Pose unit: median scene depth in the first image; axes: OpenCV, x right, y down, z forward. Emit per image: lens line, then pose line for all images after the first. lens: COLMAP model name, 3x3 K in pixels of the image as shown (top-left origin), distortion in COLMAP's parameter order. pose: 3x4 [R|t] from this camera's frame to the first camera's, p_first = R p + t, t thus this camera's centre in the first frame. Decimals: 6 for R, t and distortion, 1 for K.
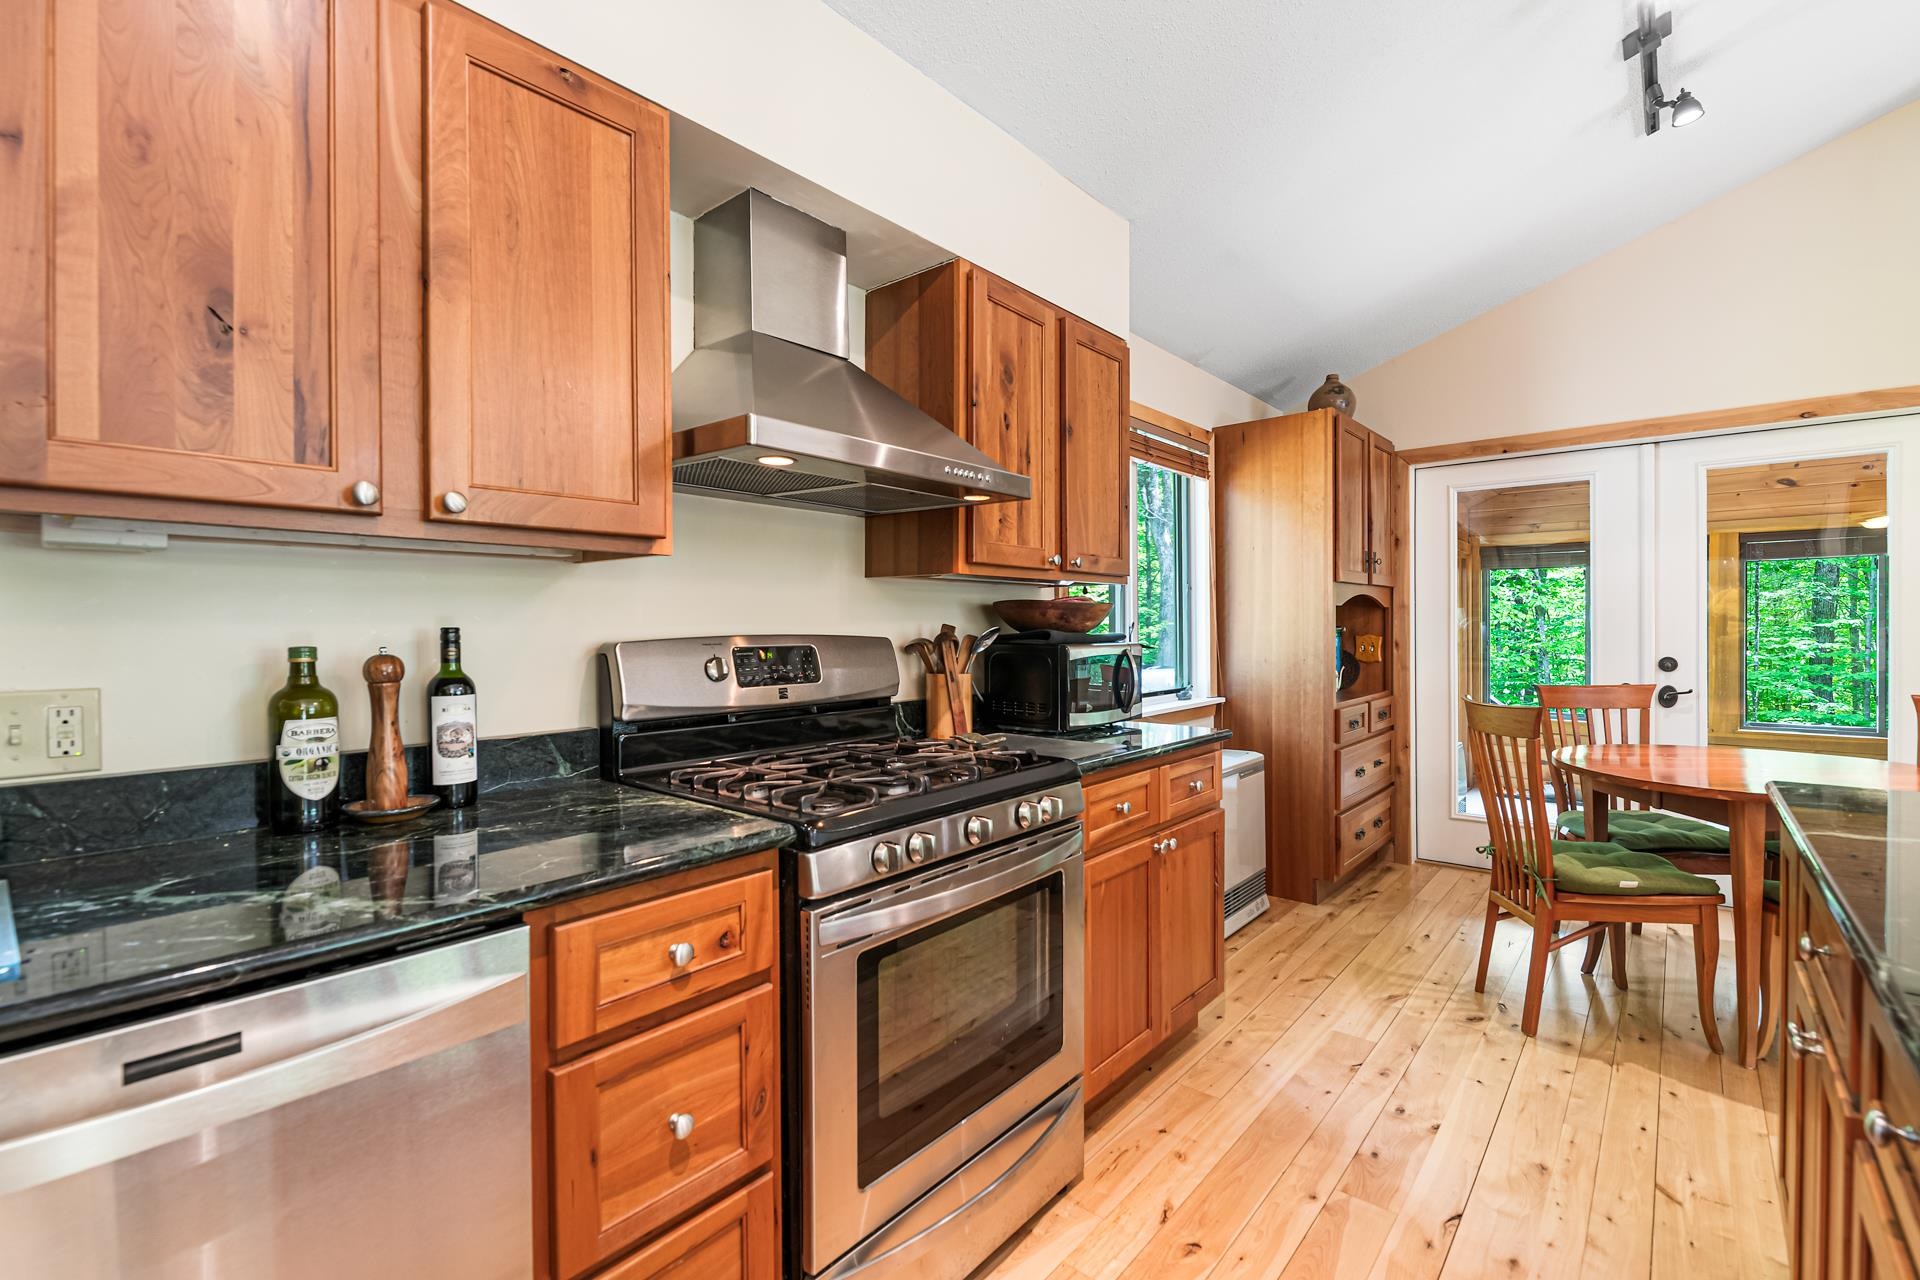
lens RADIAL K [[840.7, 0, 967.9], [0, 840.7, 623.0], [0, 0, 1]] dist [0.002313, -0.006749]
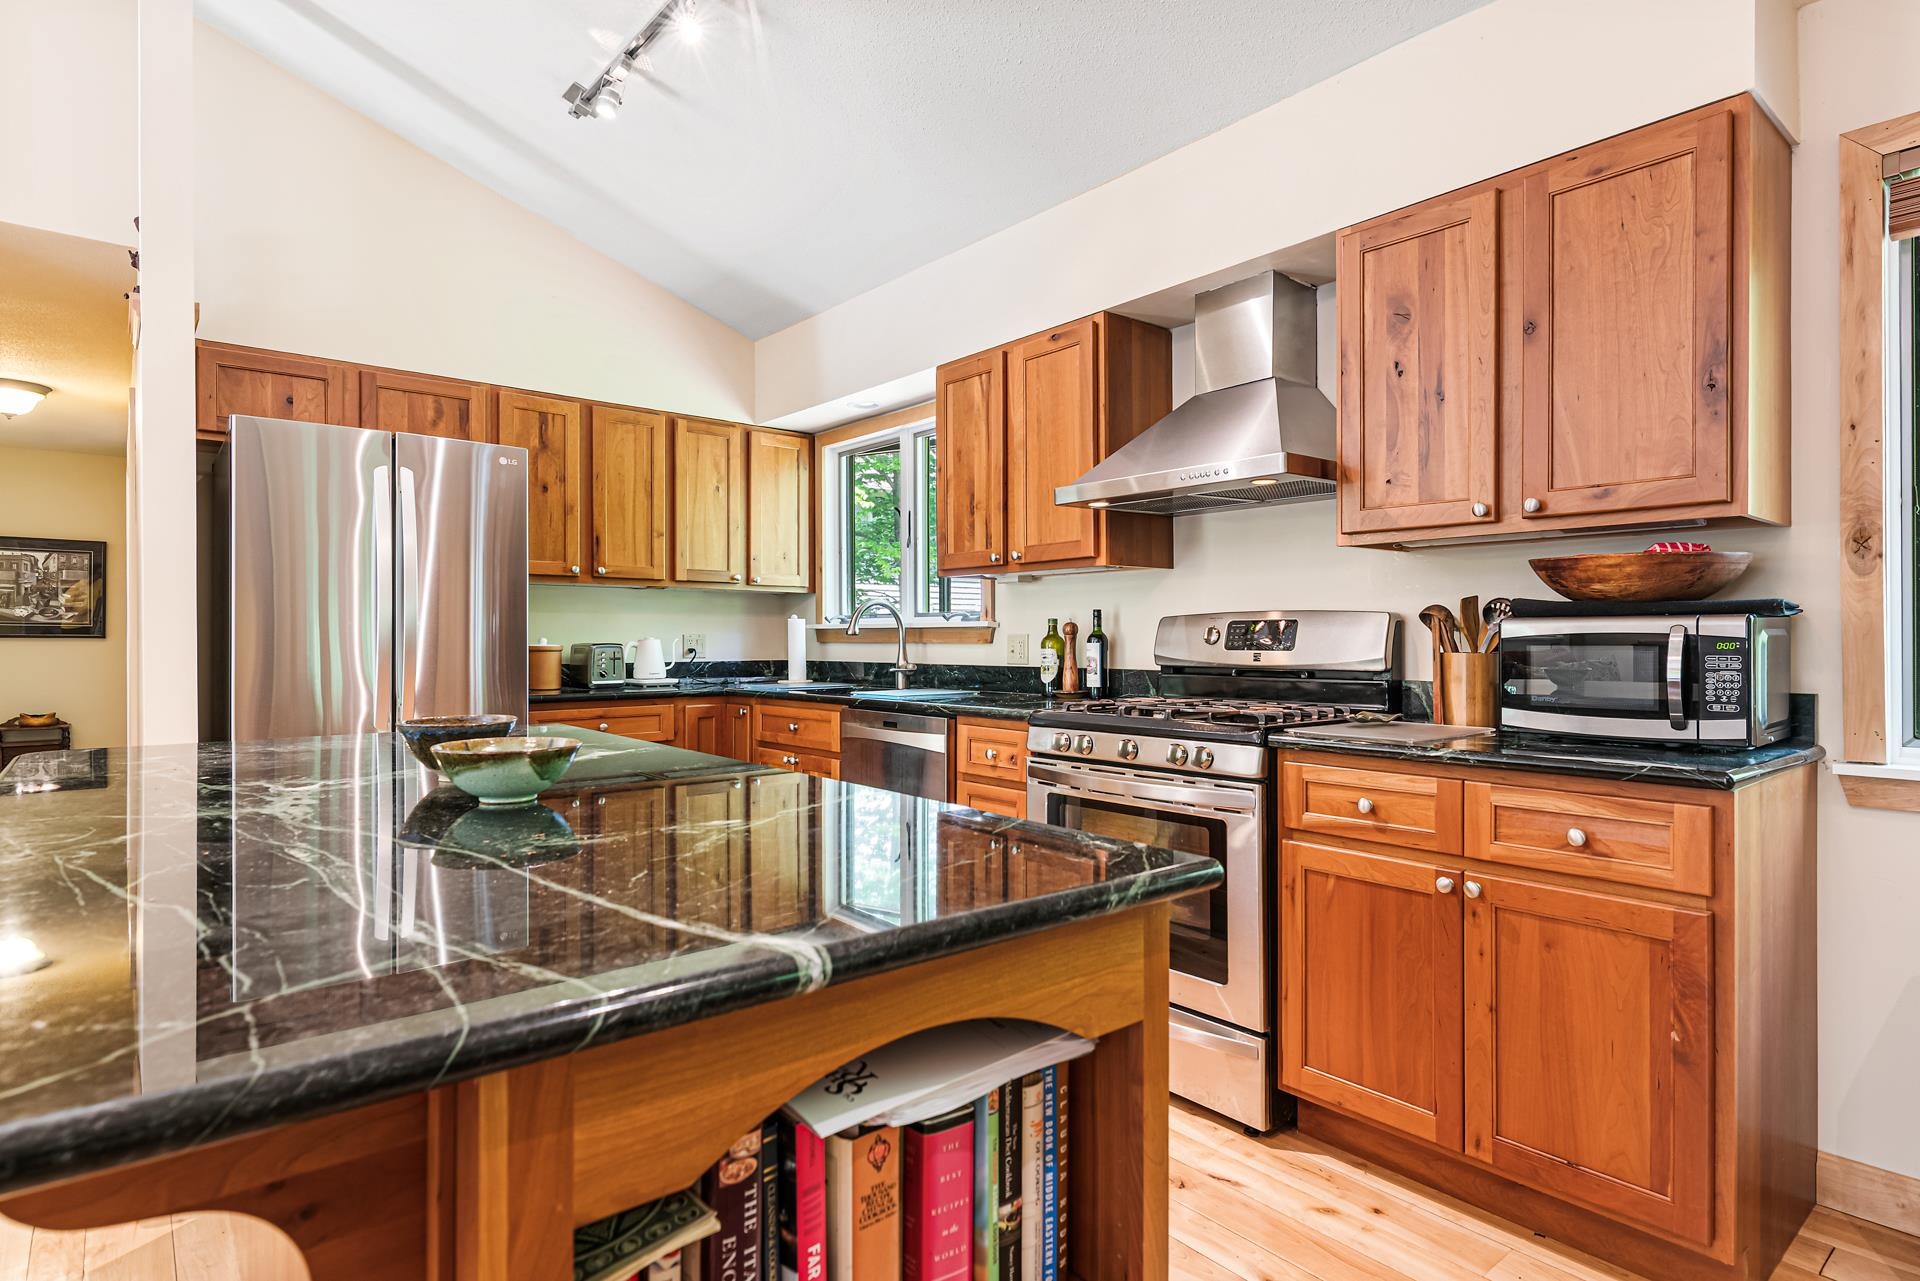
lens RADIAL K [[1017.9, 0, 960.0], [0, 1017.9, 640.5], [0, 0, 1]] dist [0.000846, -0.000072]
pose [[-0.189105, 0.004525, -0.981946, 1.348446], [0.001091, 0.999990, 0.004398, 0.050332], [0.981956, -0.000240, -0.189108, 0.836799]]
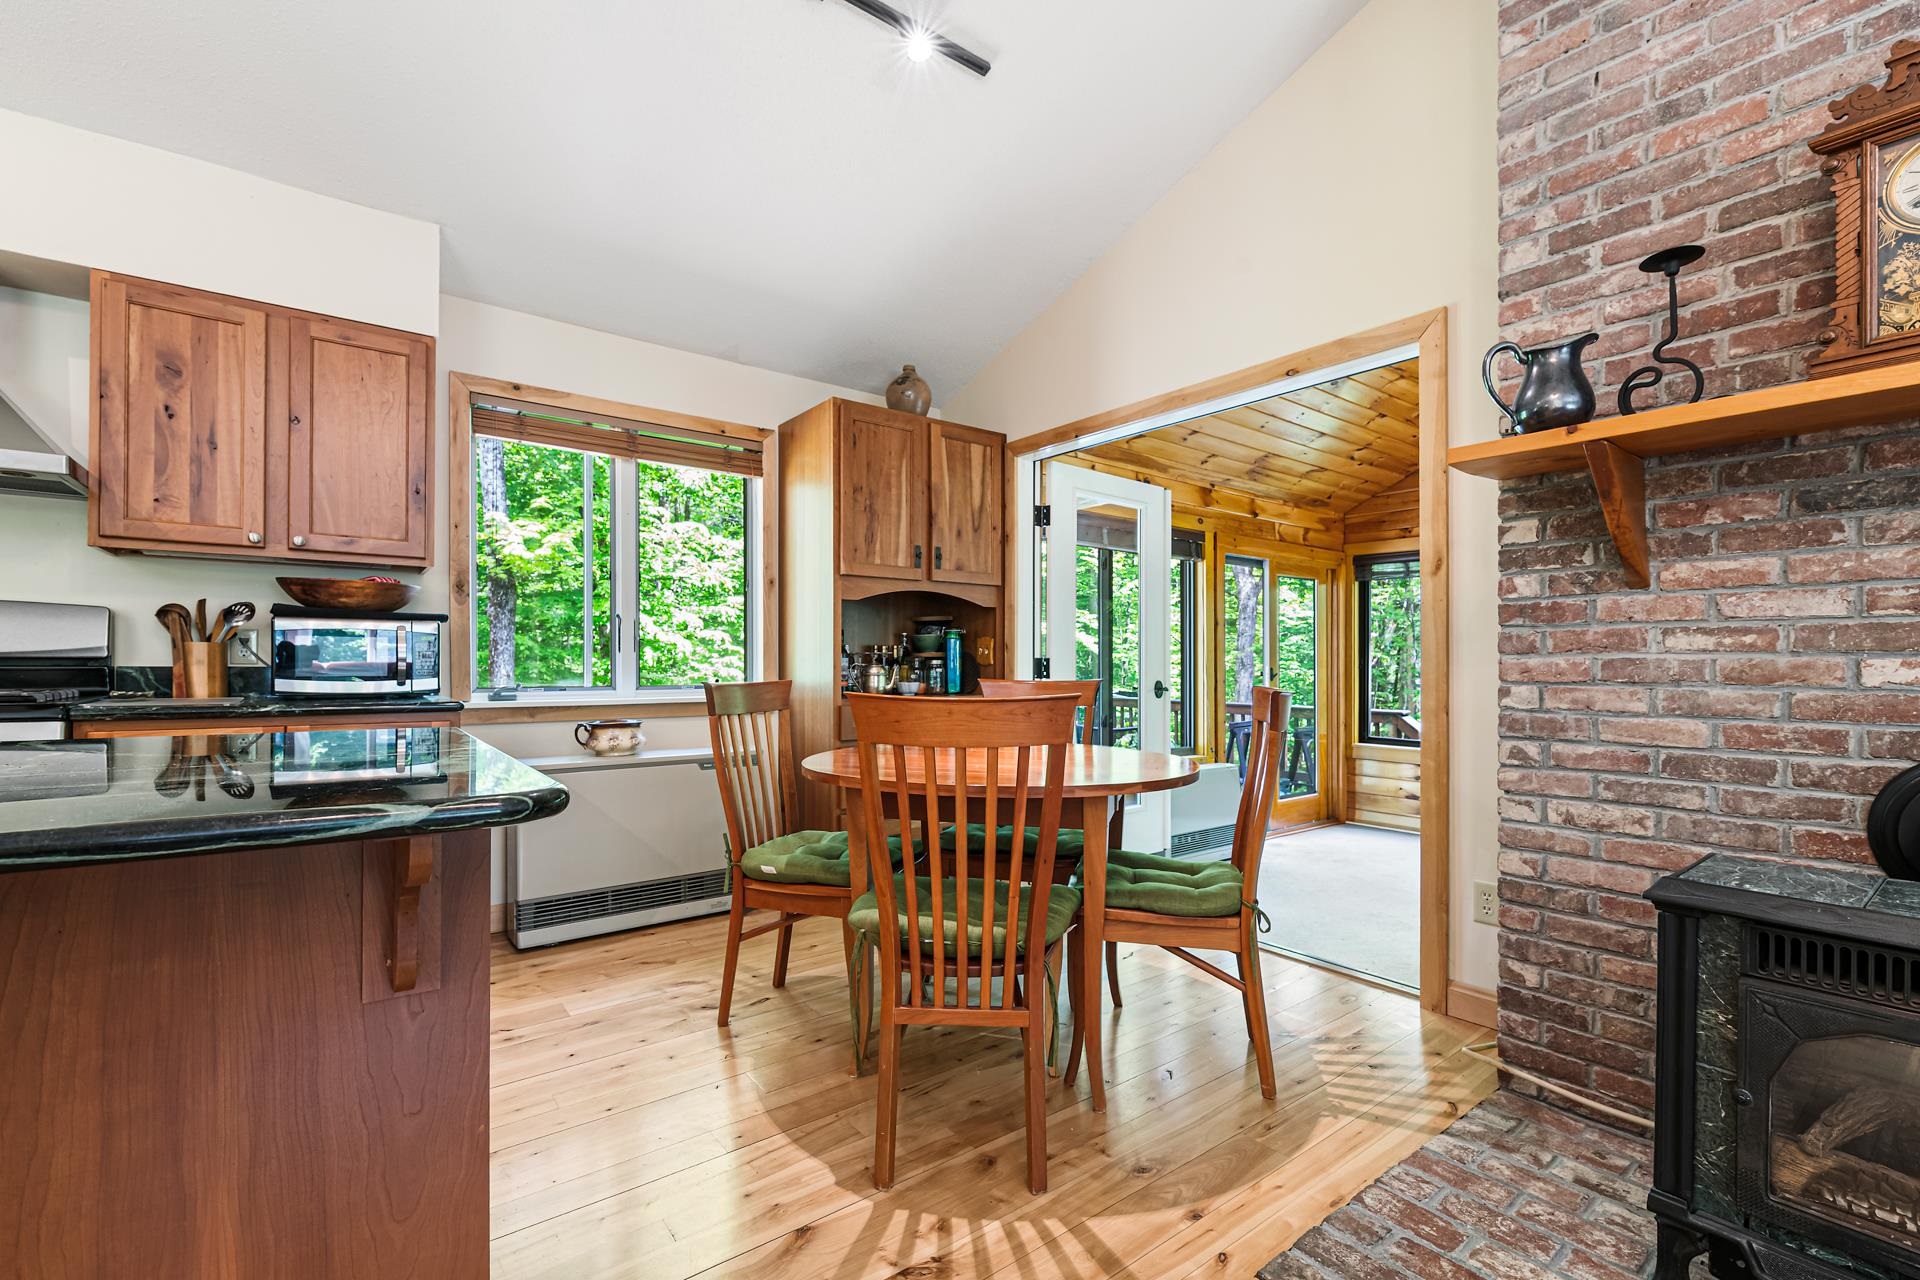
lens RADIAL K [[838.9, 0, 969.8], [0, 838.9, 665.3], [0, 0, 1]] dist [0.001619, -0.006116]
pose [[0.977532, 0.008655, -0.210609, 1.481255], [-0.008073, 0.999961, 0.003626, 0.094198], [0.210632, -0.001844, 0.977564, 0.157734]]
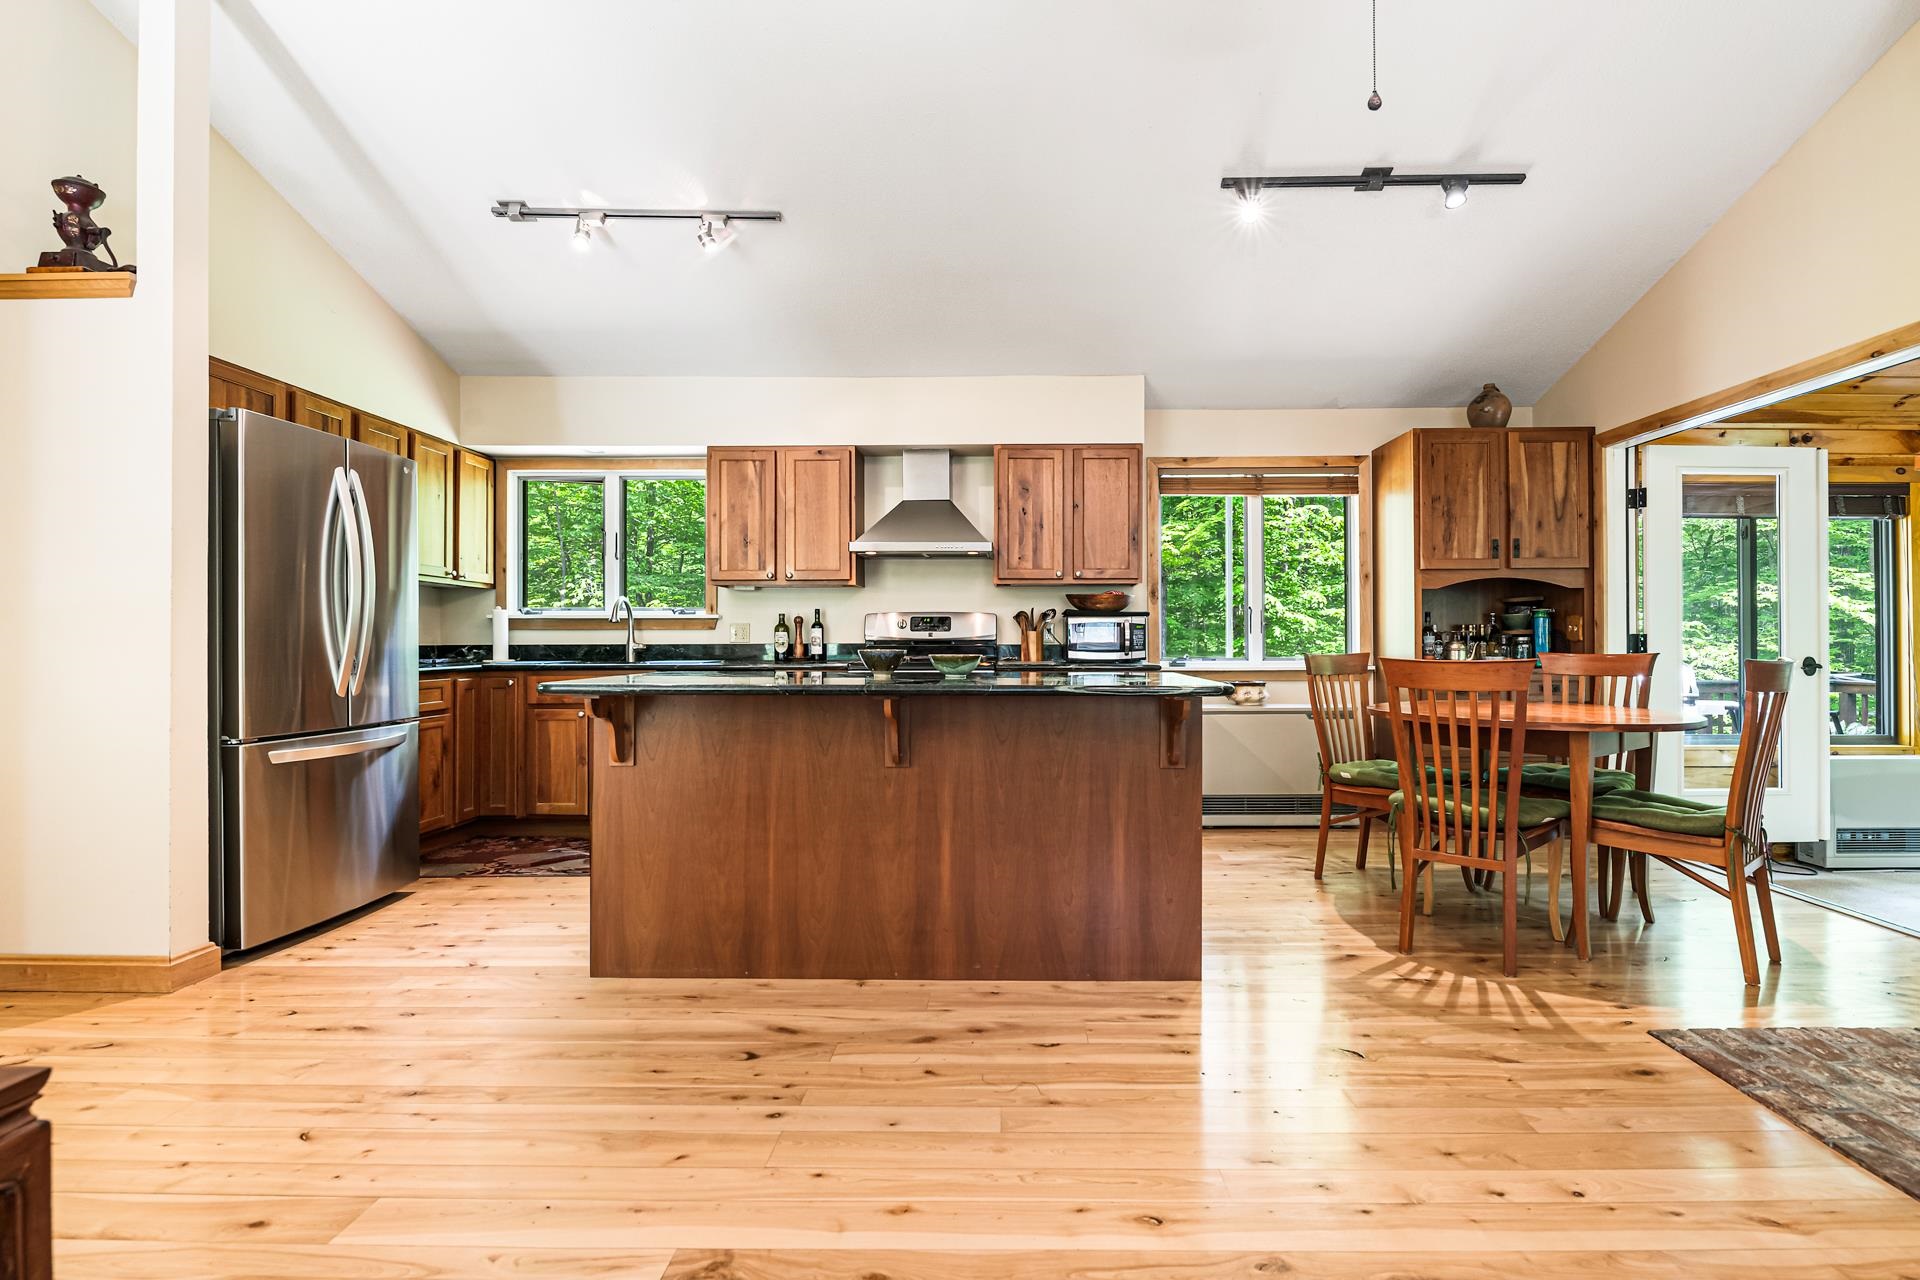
lens RADIAL K [[870.6, 0, 997.6], [0, 870.6, 644.2], [0, 0, 1]] dist [0.002277, -0.006837]
pose [[0.630459, 0.005441, -0.776204, 1.932644], [0.000243, 0.999974, 0.007207, 0.091694], [0.776223, -0.004733, 0.630441, -0.501712]]
